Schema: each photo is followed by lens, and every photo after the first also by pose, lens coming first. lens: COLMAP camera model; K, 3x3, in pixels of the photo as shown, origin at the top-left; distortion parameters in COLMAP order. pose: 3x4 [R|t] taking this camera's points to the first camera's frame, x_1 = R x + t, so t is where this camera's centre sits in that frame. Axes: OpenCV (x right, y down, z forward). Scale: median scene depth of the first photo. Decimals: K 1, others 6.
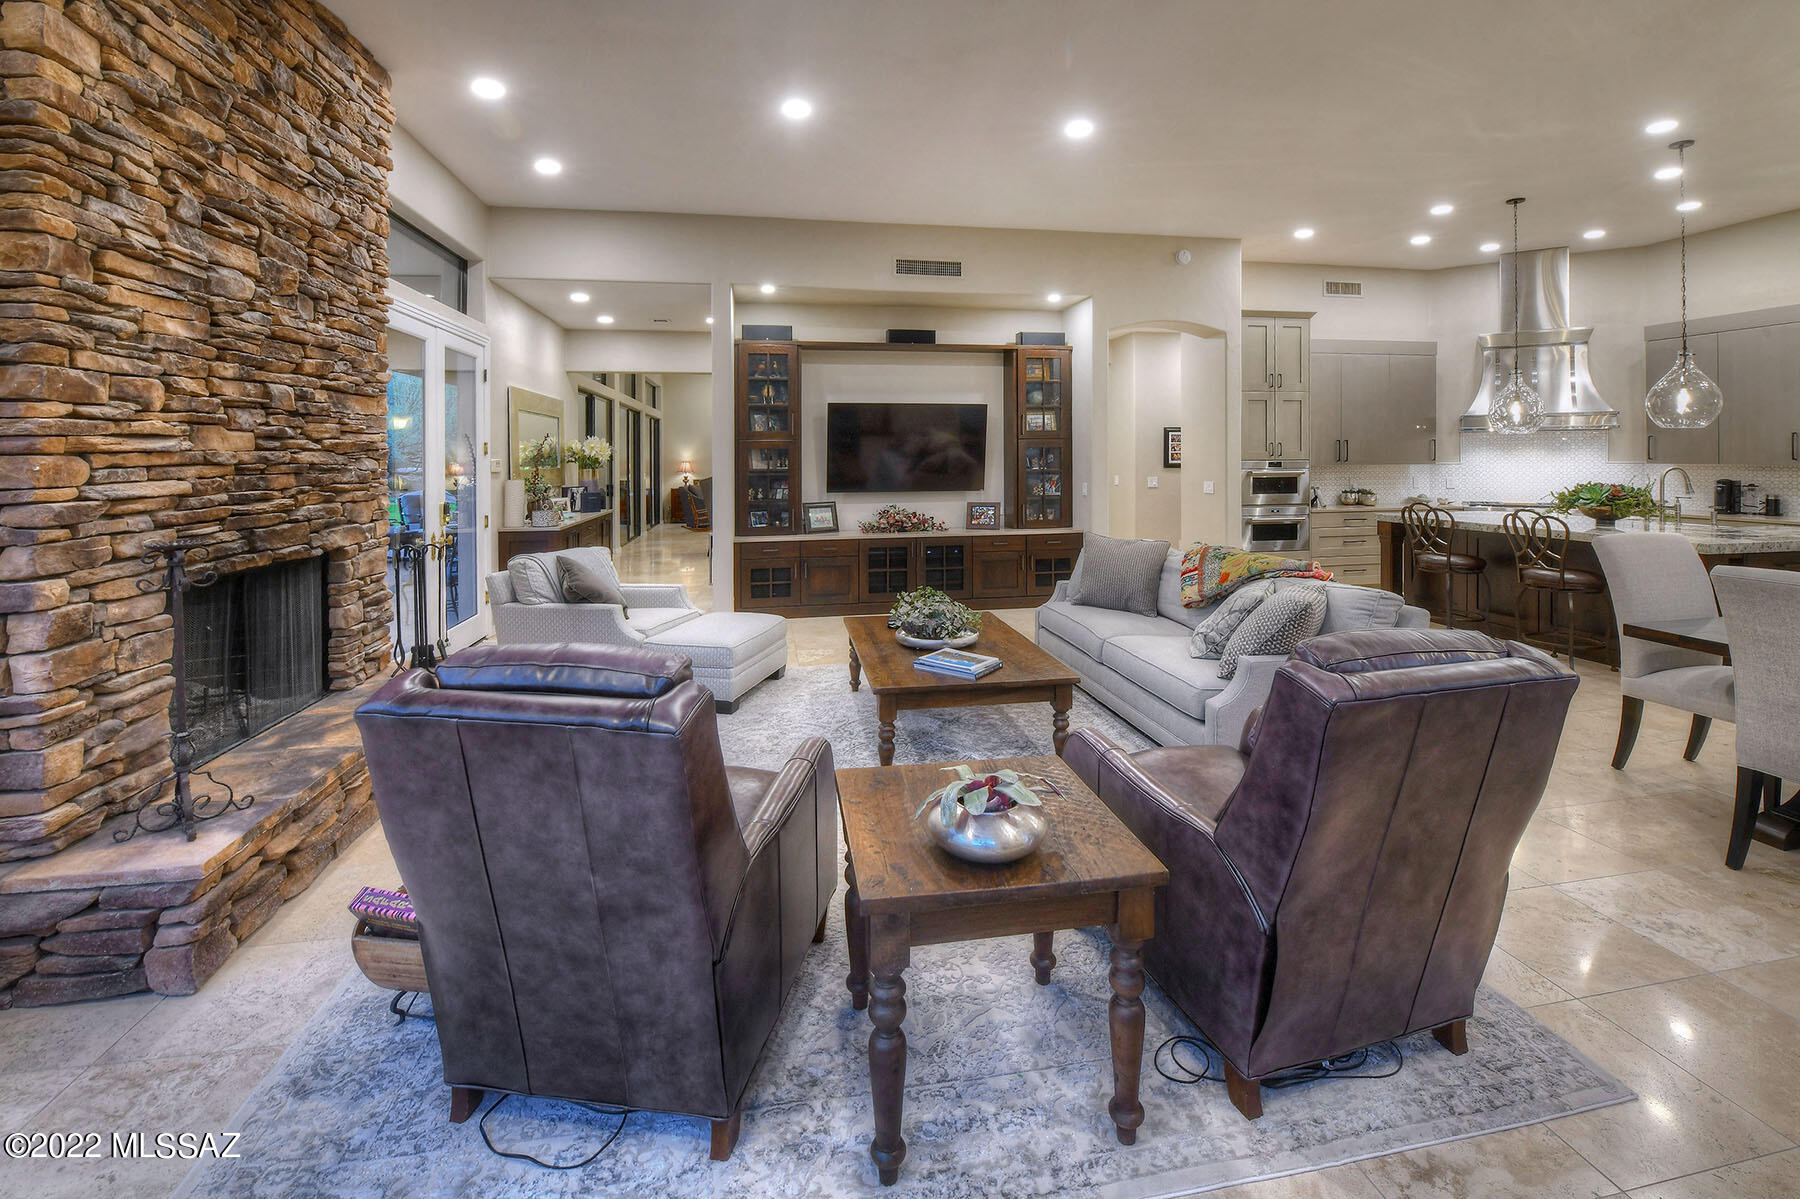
lens RADIAL K [[754.4, 0, 894.6], [0, 754.4, 456.4], [0, 0, 1]] dist [-0.018586, -0.000586]
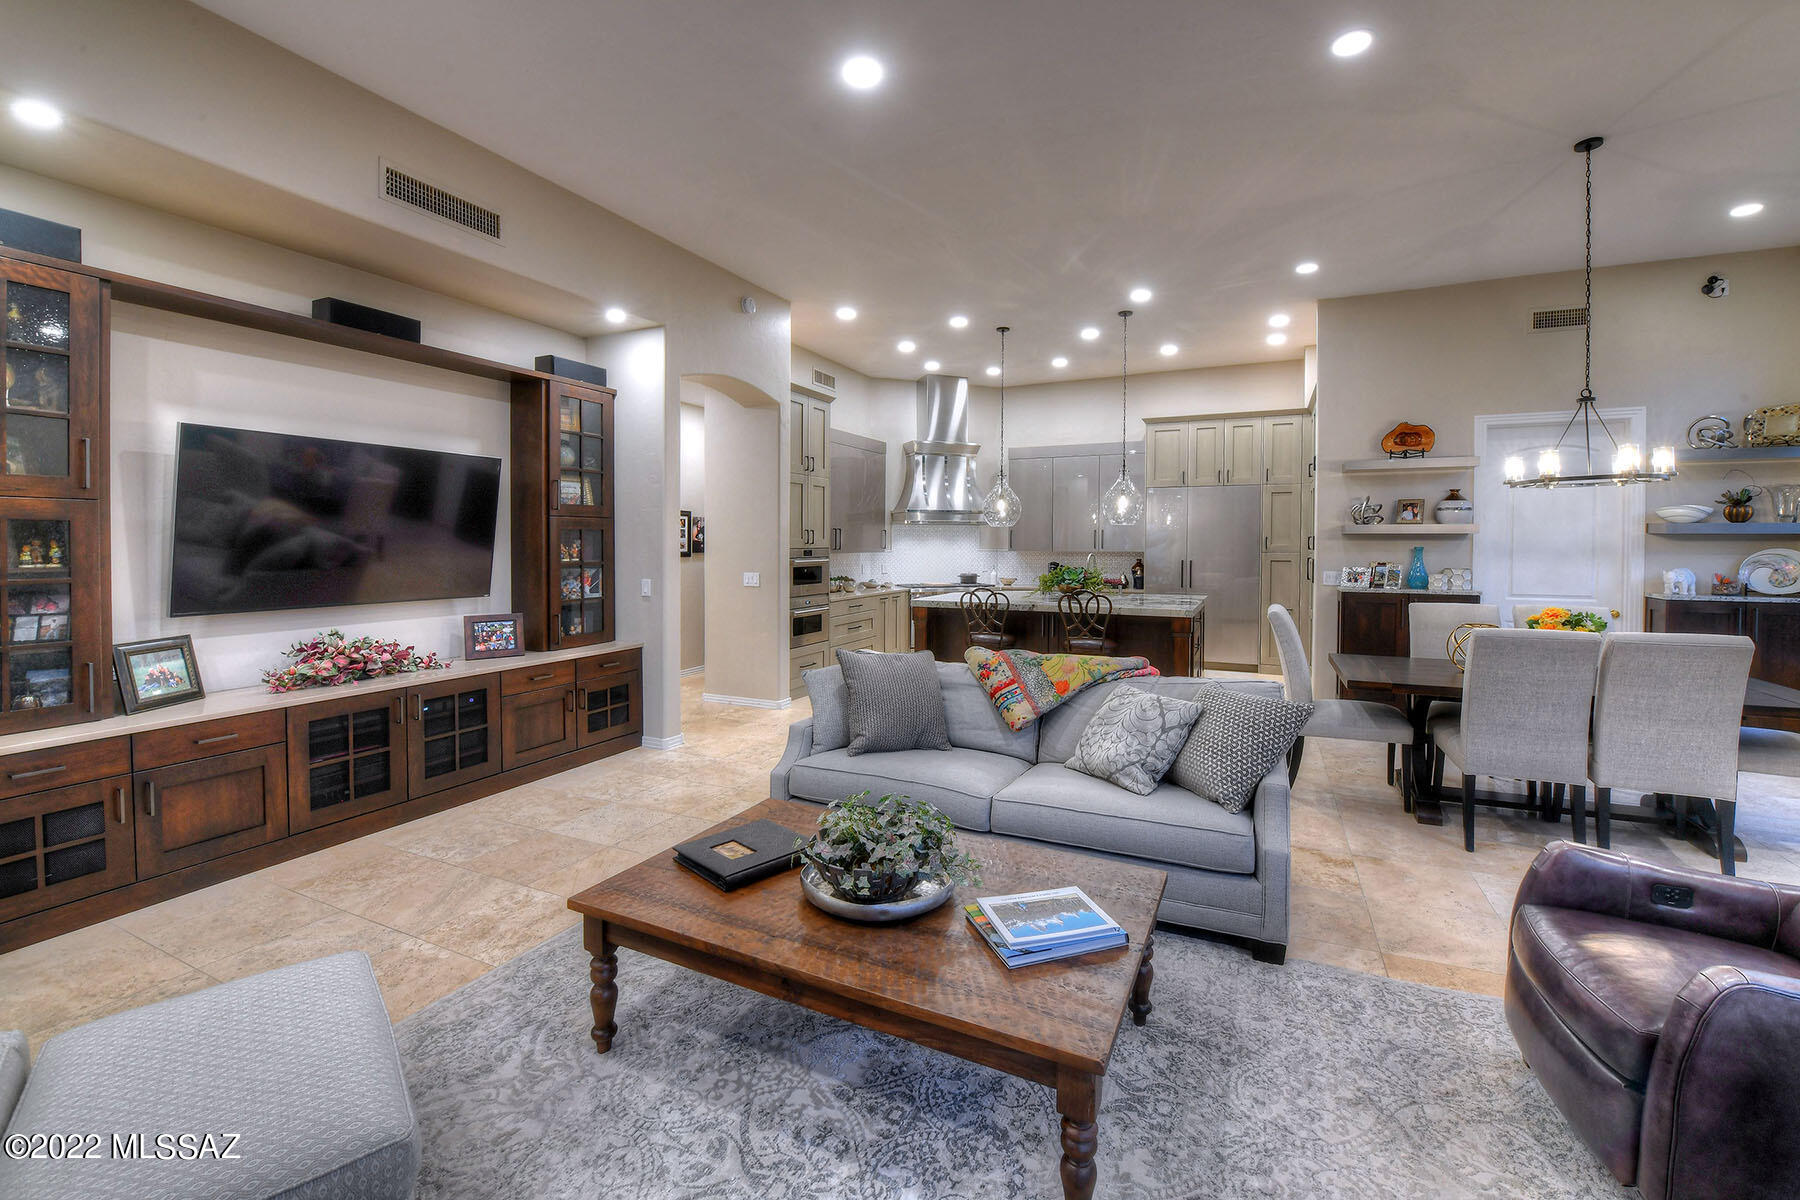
lens RADIAL K [[747.1, 0, 898.9], [0, 747.1, 557.9], [0, 0, 1]] dist [-0.026992, -0.000510]
pose [[0.578345, -0.009158, 0.815741, -0.191721], [-0.004367, 0.999888, 0.014321, 0.003138], [-0.815781, -0.011845, 0.578240, 0.371984]]
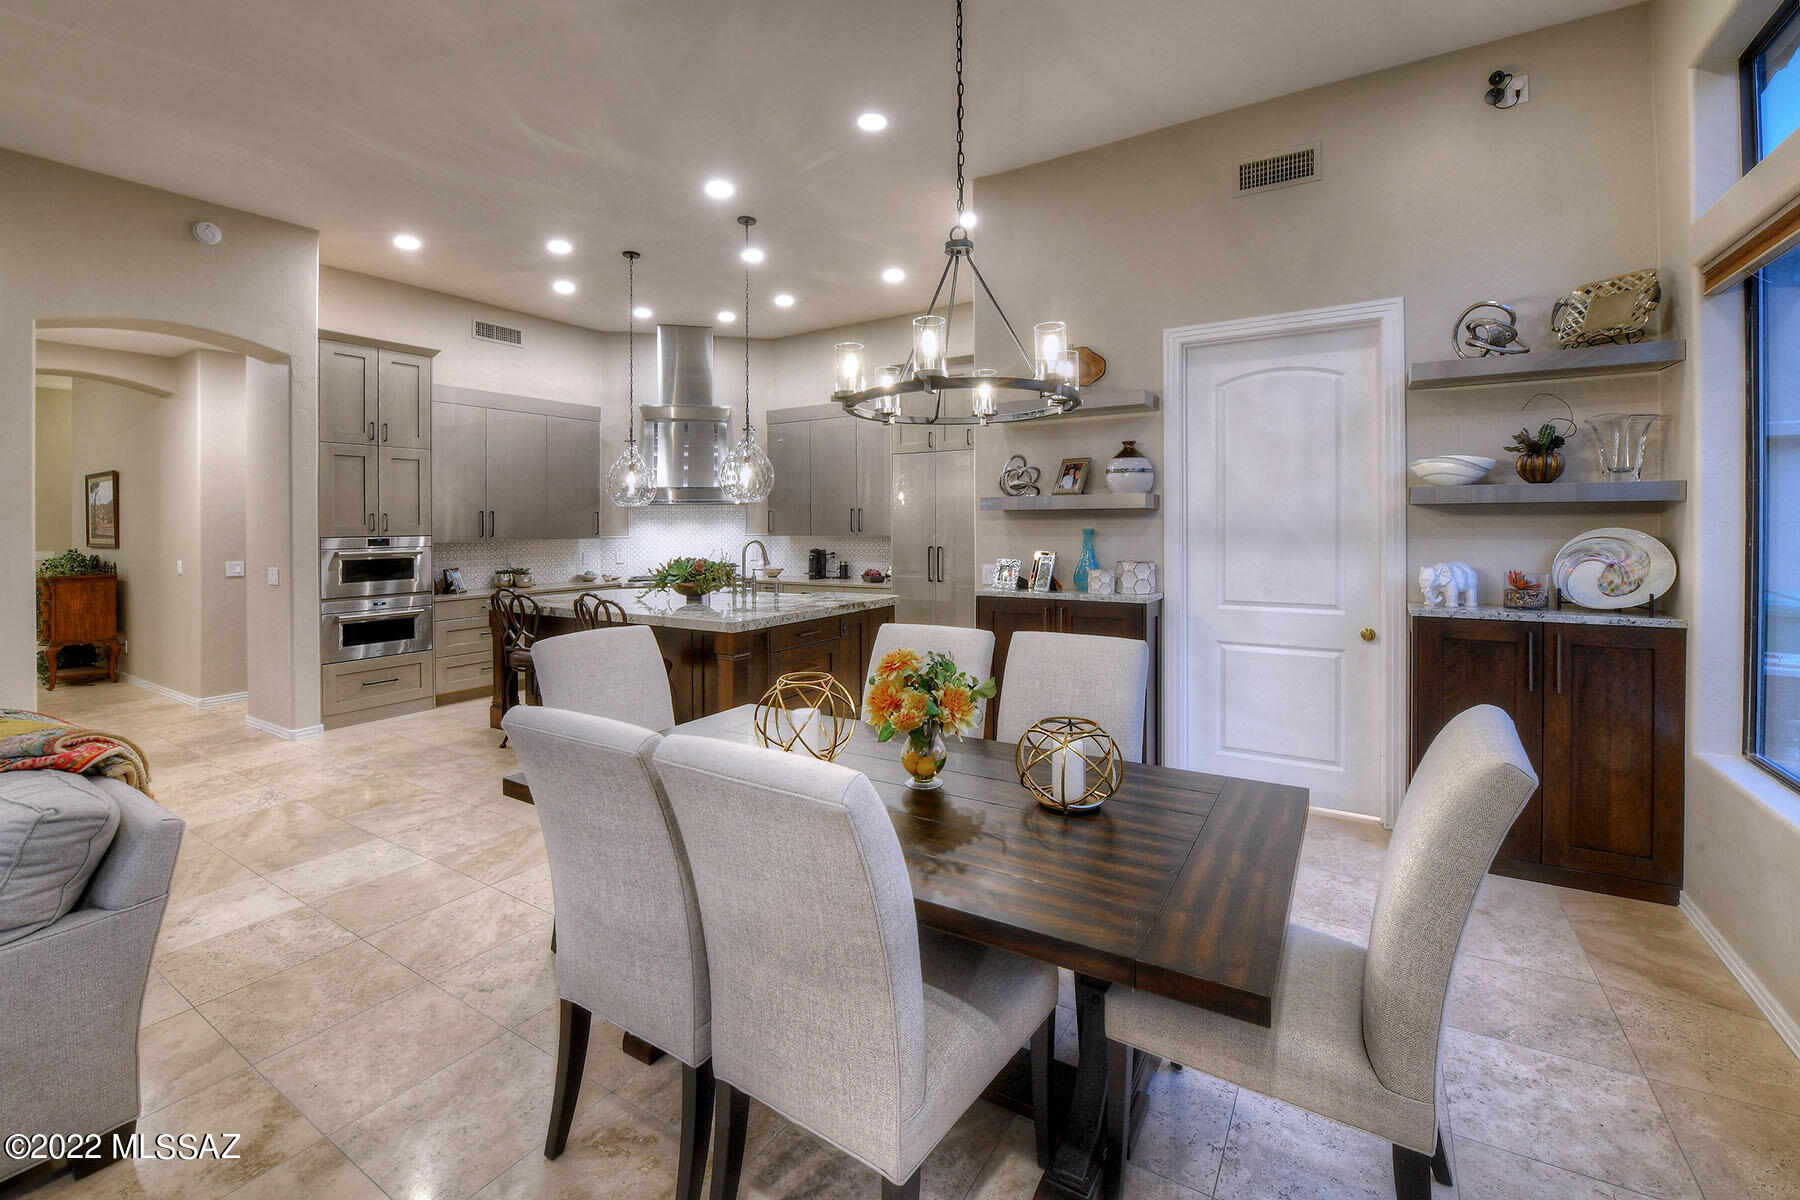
lens RADIAL K [[753.7, 0, 898.5], [0, 753.7, 531.7], [0, 0, 1]] dist [-0.032319, 0.000005]
pose [[0.659691, -0.007546, 0.751499, 0.294414], [0.005005, 0.999972, 0.005648, -0.001641], [-0.751520, 0.000036, 0.659710, 0.112895]]
